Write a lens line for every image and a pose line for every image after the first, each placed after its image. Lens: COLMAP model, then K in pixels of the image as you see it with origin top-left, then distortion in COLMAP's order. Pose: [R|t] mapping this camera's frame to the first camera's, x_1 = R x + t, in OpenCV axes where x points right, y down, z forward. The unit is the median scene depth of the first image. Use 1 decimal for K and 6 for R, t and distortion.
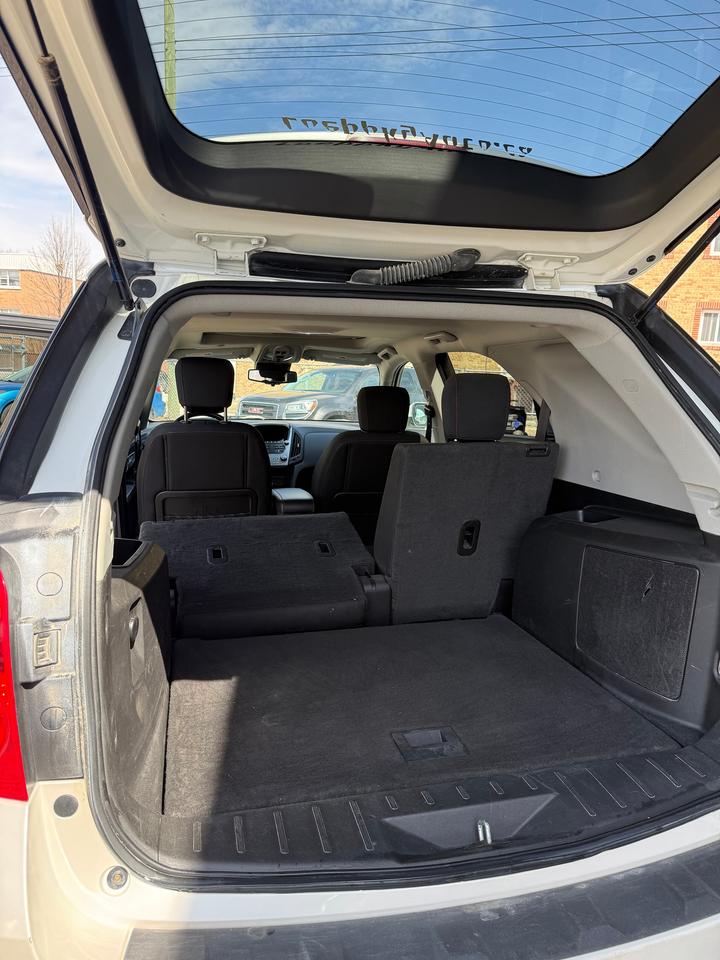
lens RADIAL K [[672.9, 0, 360.0], [0, 672.9, 480.0], [0, 0, 1]] dist [0.100960, -0.152998]
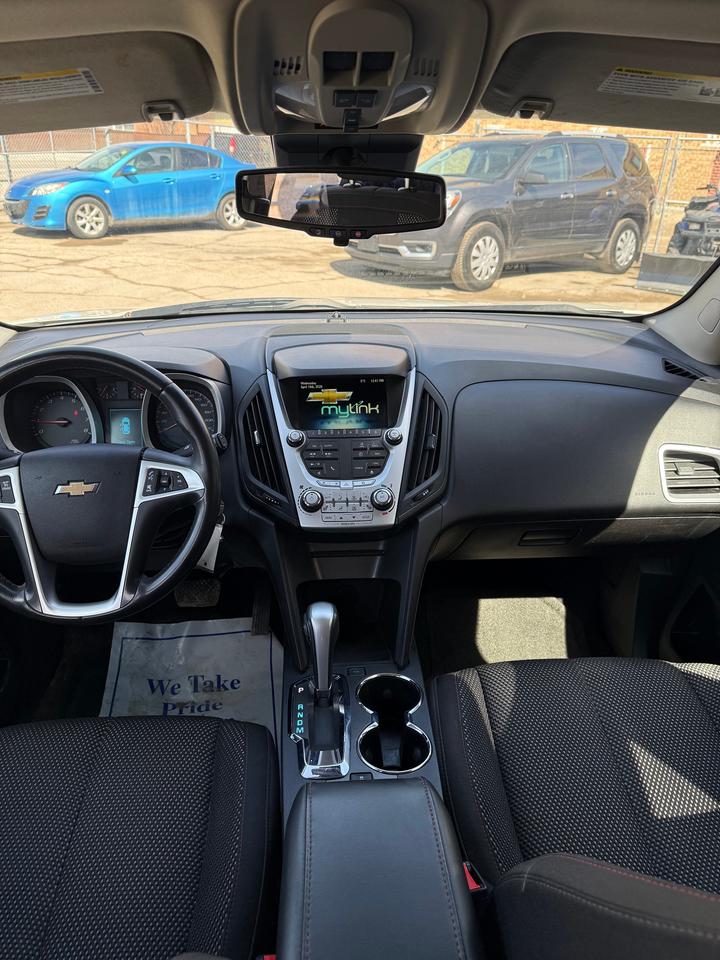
lens RADIAL K [[672.9, 0, 360.0], [0, 672.9, 480.0], [0, 0, 1]] dist [0.100960, -0.152998]
pose [[0.982618, 0.068723, -0.172452, -0.180366], [-0.014591, 0.954670, 0.297307, -0.312793], [0.185066, -0.289623, 0.939079, 1.801050]]
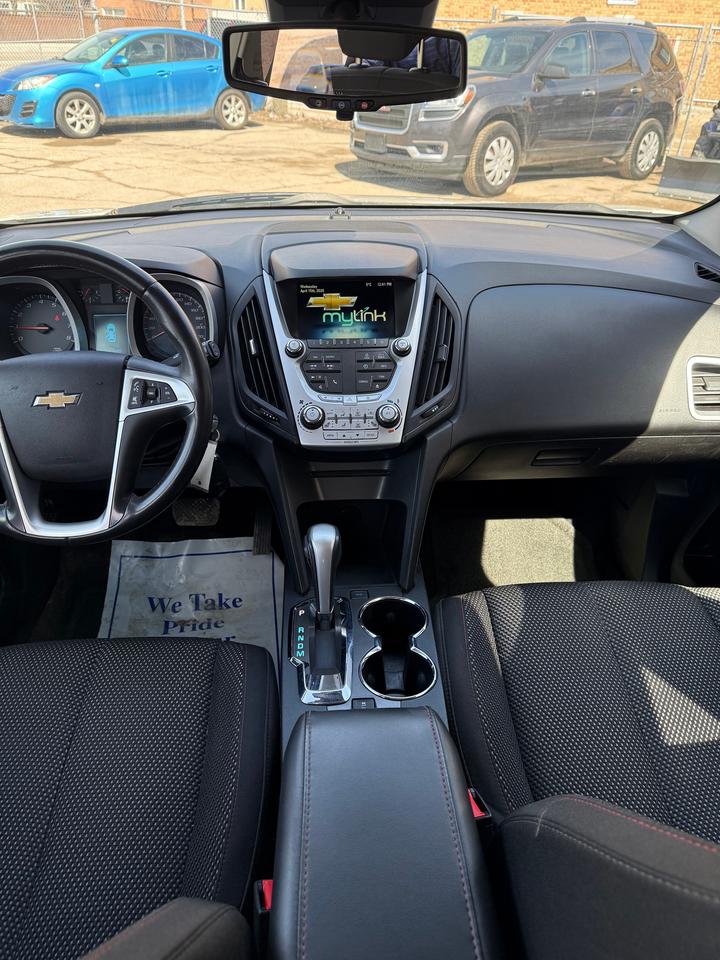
lens RADIAL K [[672.9, 0, 360.0], [0, 672.9, 480.0], [0, 0, 1]] dist [0.100960, -0.152998]
pose [[0.980915, 0.096012, -0.169078, -0.187479], [-0.018649, 0.912026, 0.409709, -0.295864], [0.193540, -0.398737, 0.896410, 1.841781]]
